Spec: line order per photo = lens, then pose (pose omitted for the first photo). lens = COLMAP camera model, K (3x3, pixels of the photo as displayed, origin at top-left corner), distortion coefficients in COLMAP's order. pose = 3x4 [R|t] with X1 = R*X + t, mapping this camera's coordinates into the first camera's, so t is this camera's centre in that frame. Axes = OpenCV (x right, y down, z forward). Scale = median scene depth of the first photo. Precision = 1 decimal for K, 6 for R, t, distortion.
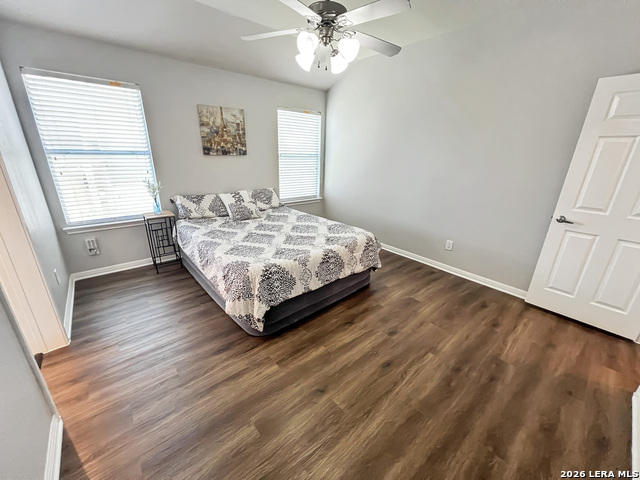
lens RADIAL K [[254.5, 0, 320.6], [0, 254.5, 239.5], [0, 0, 1]] dist [-0.002241, -0.000155]
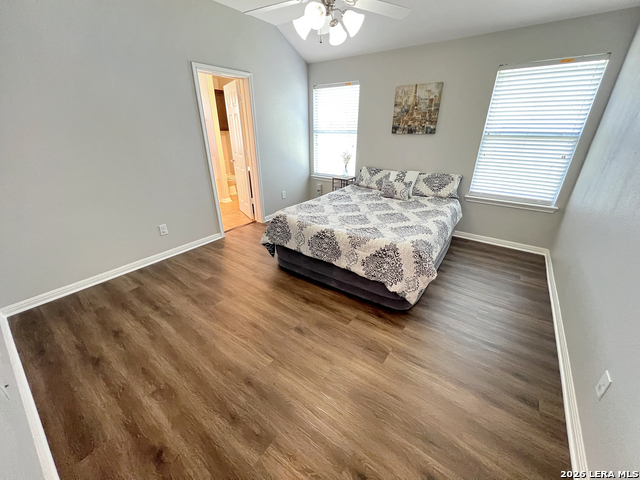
lens RADIAL K [[254.5, 0, 320.6], [0, 254.5, 239.5], [0, 0, 1]] dist [-0.002241, -0.000155]
pose [[0.227813, 0.371330, -0.900120, 0.719318], [-0.313523, 0.903169, 0.293238, -0.158191], [0.921848, 0.215405, 0.322174, 0.504783]]
